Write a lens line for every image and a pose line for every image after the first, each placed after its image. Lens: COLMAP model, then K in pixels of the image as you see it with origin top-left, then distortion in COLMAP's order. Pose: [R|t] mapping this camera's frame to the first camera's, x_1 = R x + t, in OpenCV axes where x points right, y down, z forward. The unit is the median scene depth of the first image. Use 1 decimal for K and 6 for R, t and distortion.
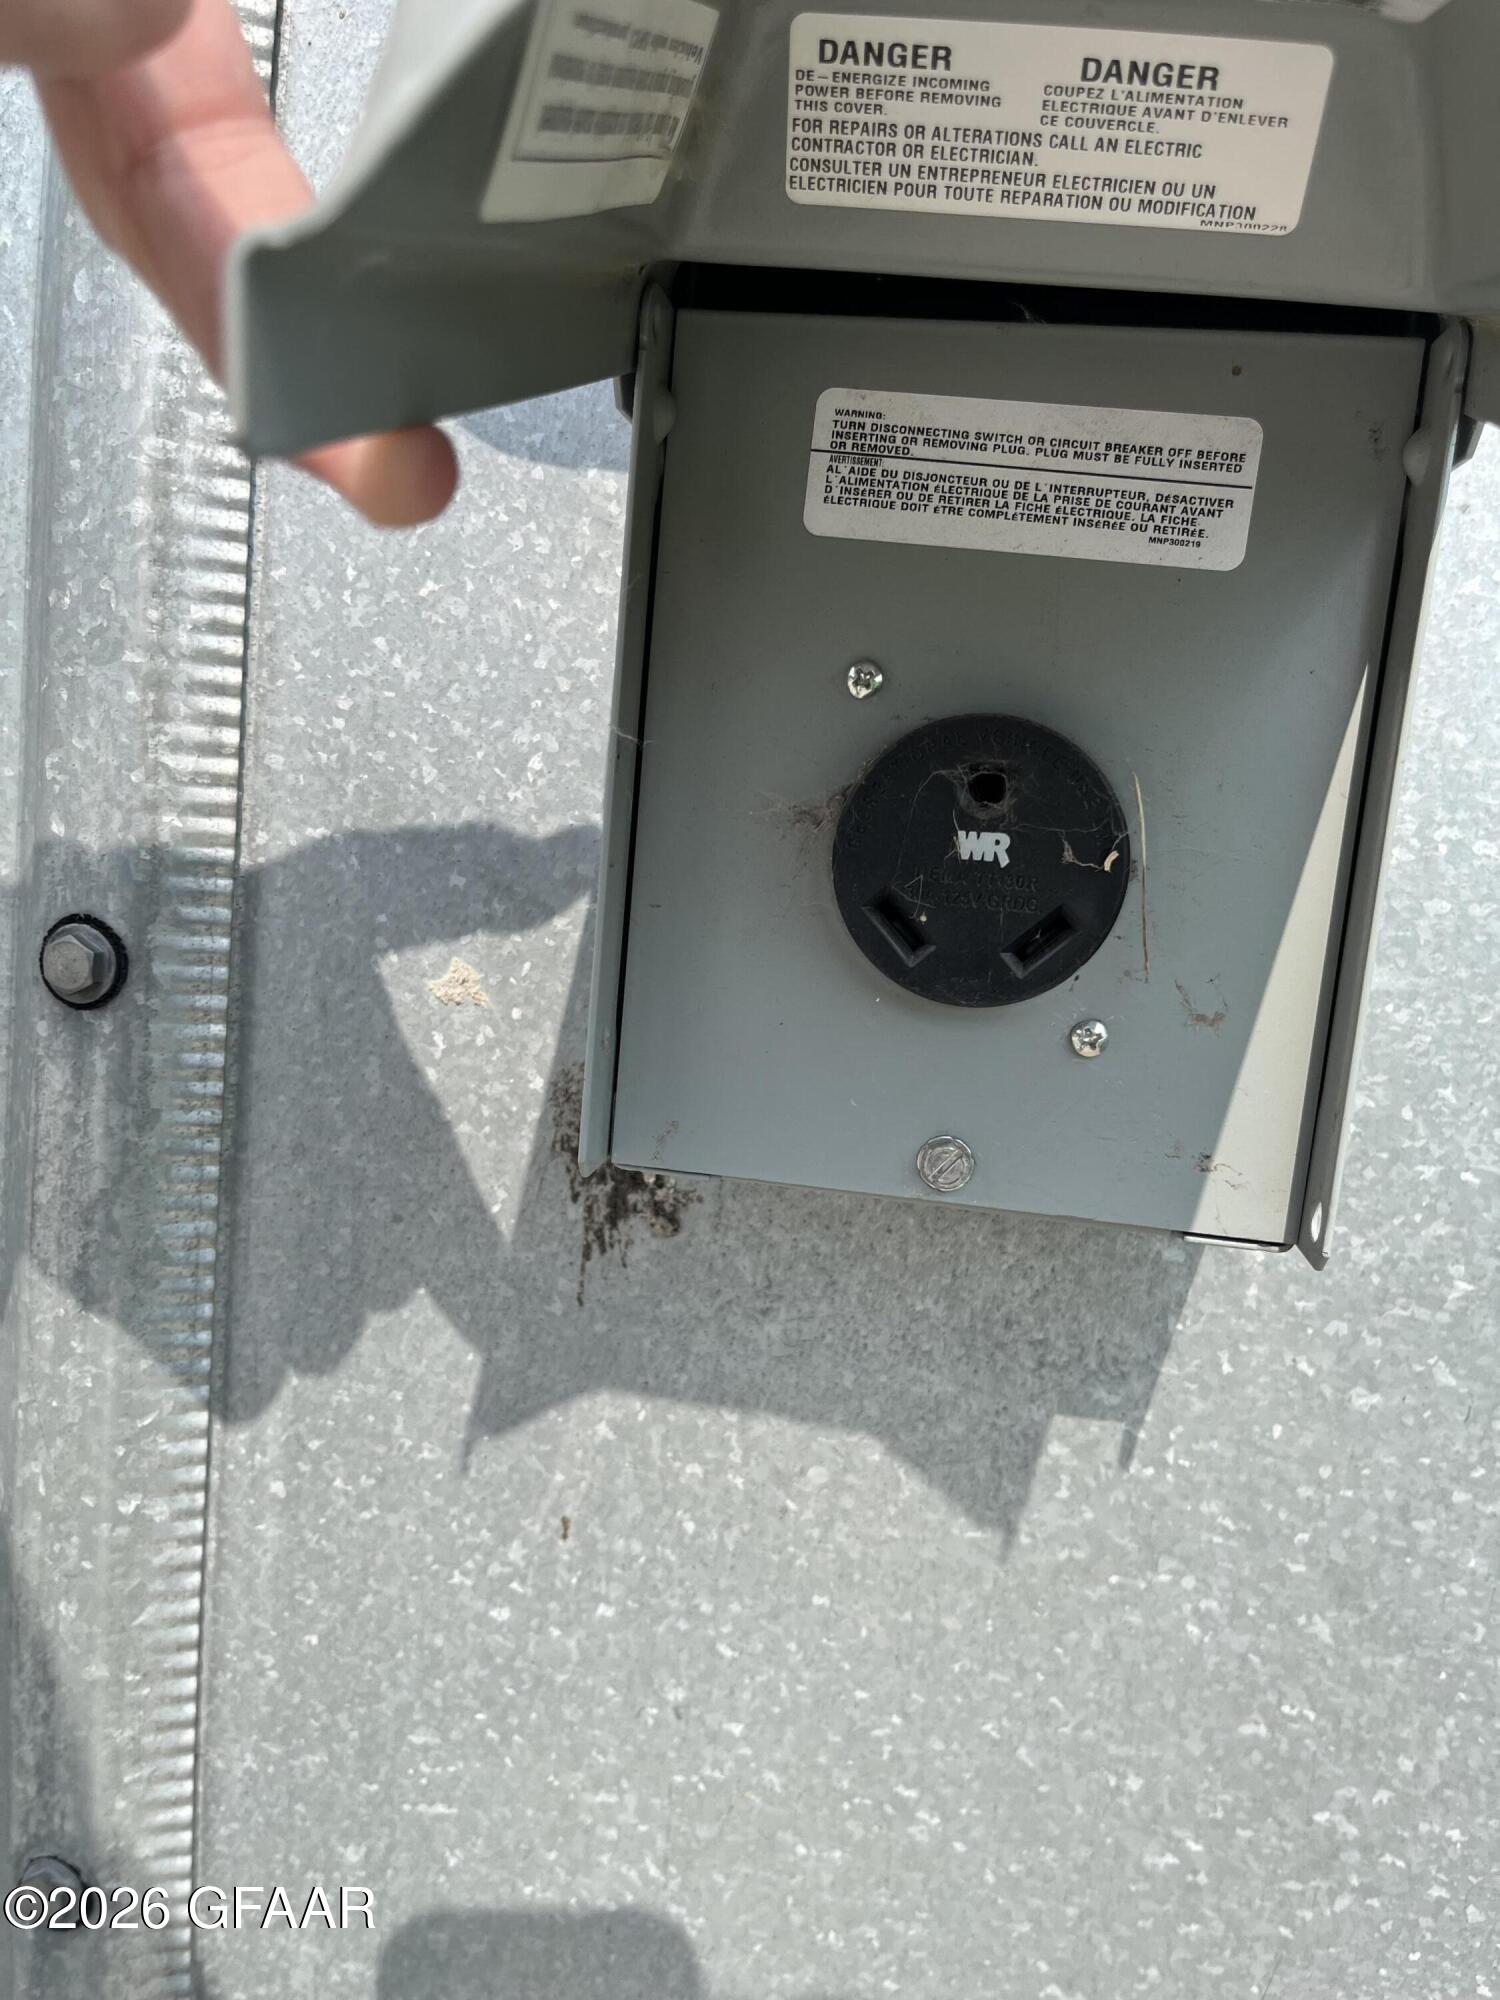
lens RADIAL K [[1513.7, 0, 750.0], [0, 1513.7, 1000.0], [0, 0, 1]] dist [-0.002244, -0.009138]
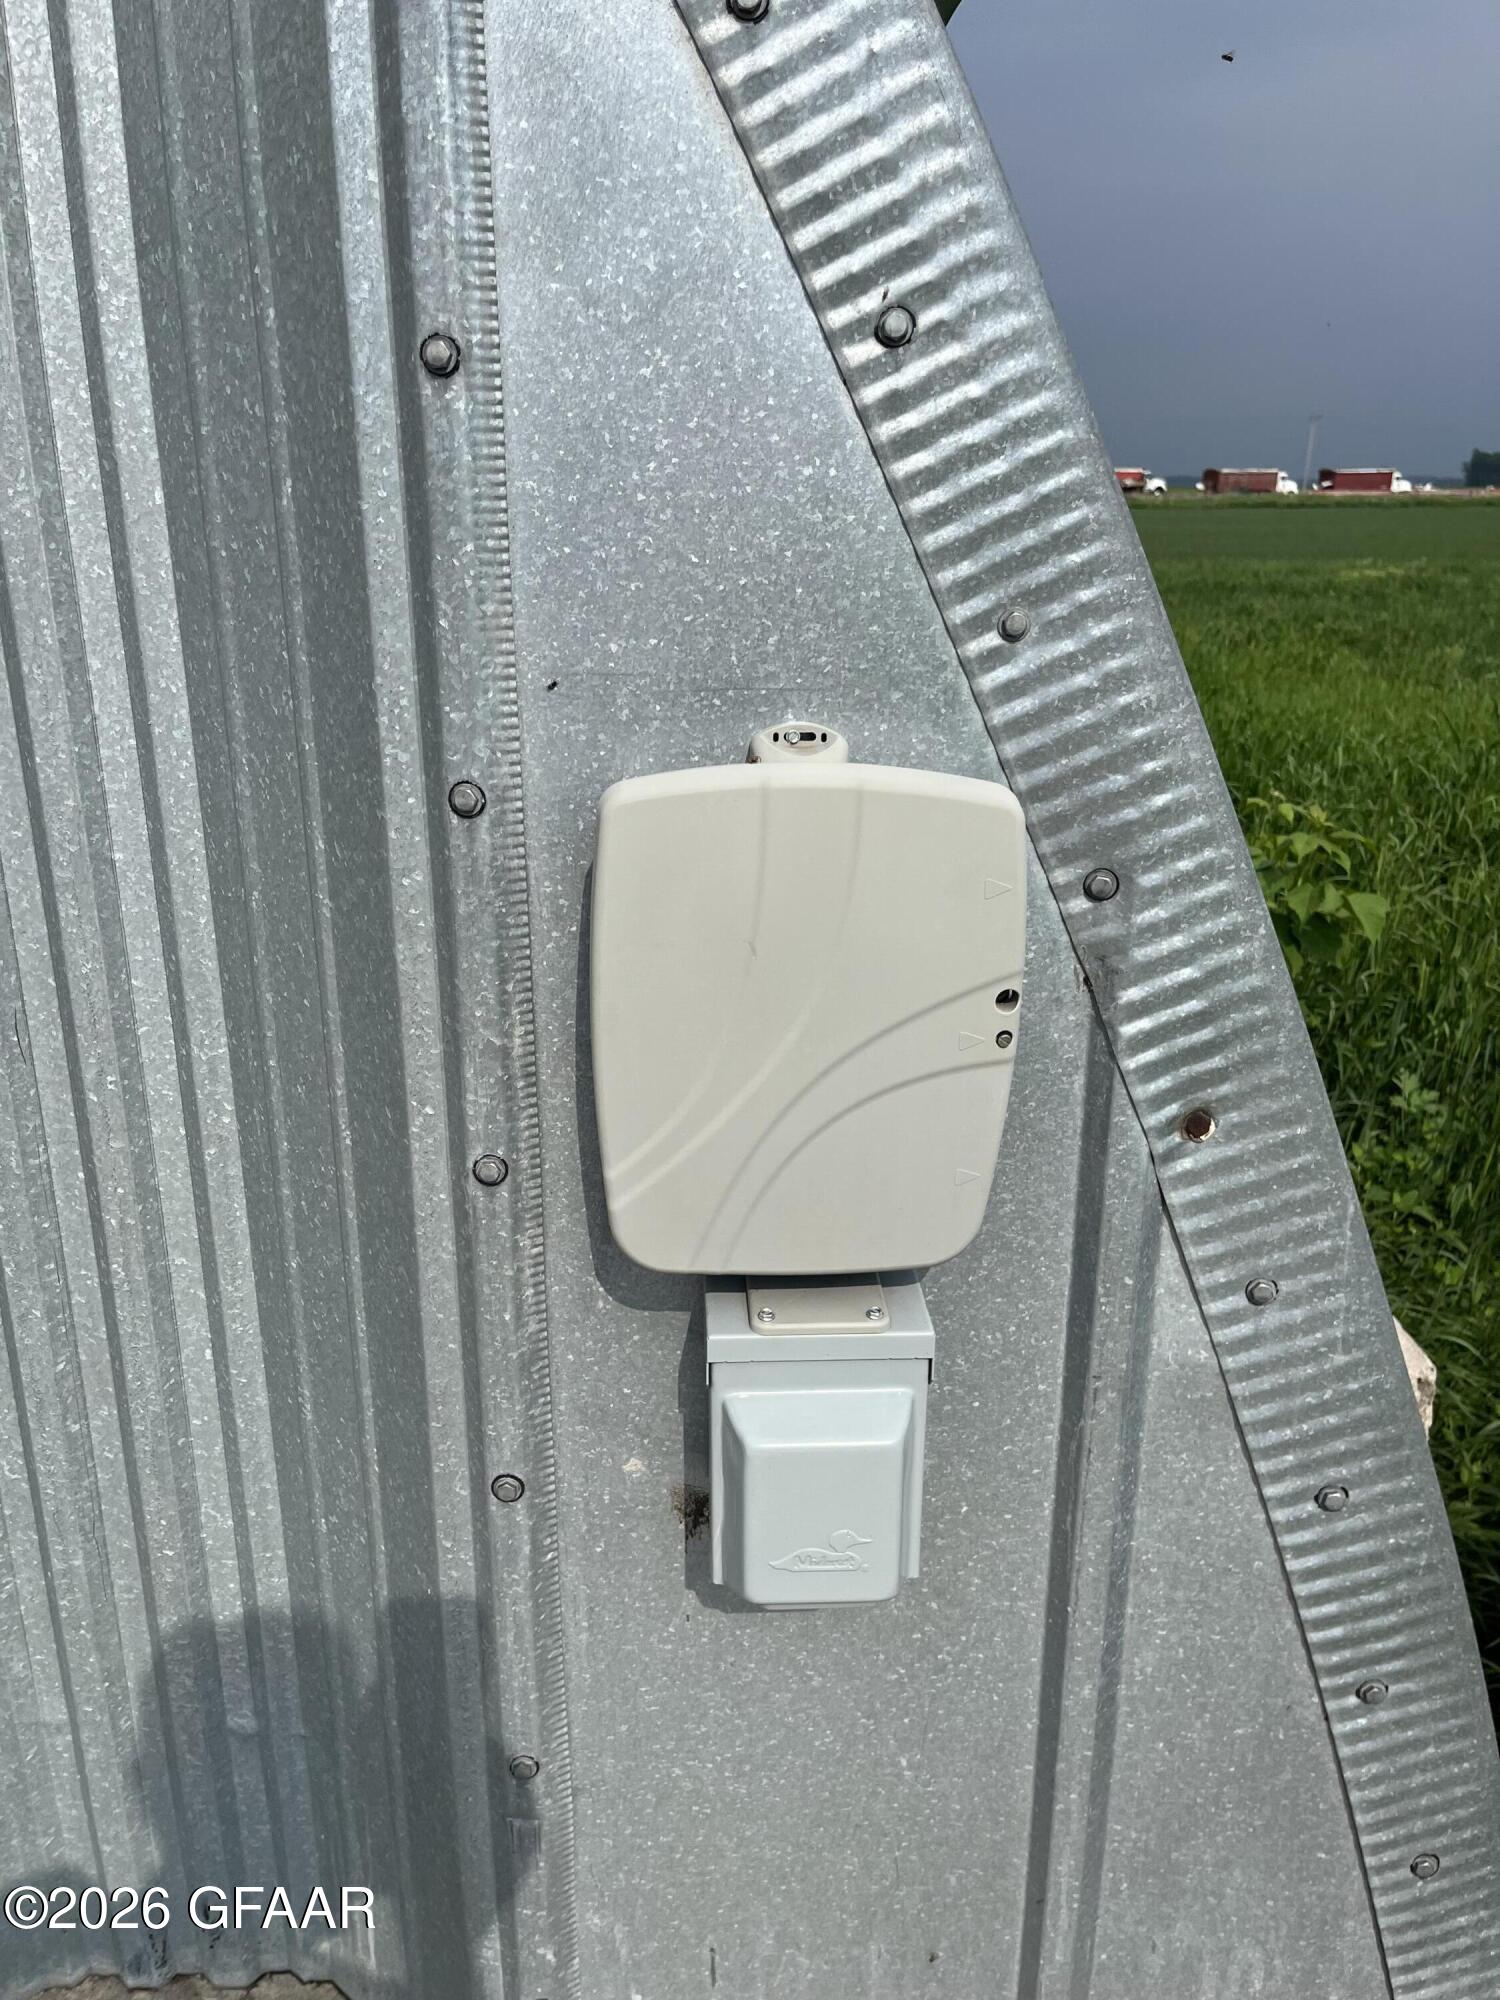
lens RADIAL K [[1513.7, 0, 750.0], [0, 1513.7, 1000.0], [0, 0, 1]] dist [-0.002244, -0.009138]
pose [[0.977908, -0.143505, 0.151994, -0.286295], [0.109964, 0.971544, 0.209787, -1.464030], [-0.177775, -0.188439, 0.965861, -1.683744]]
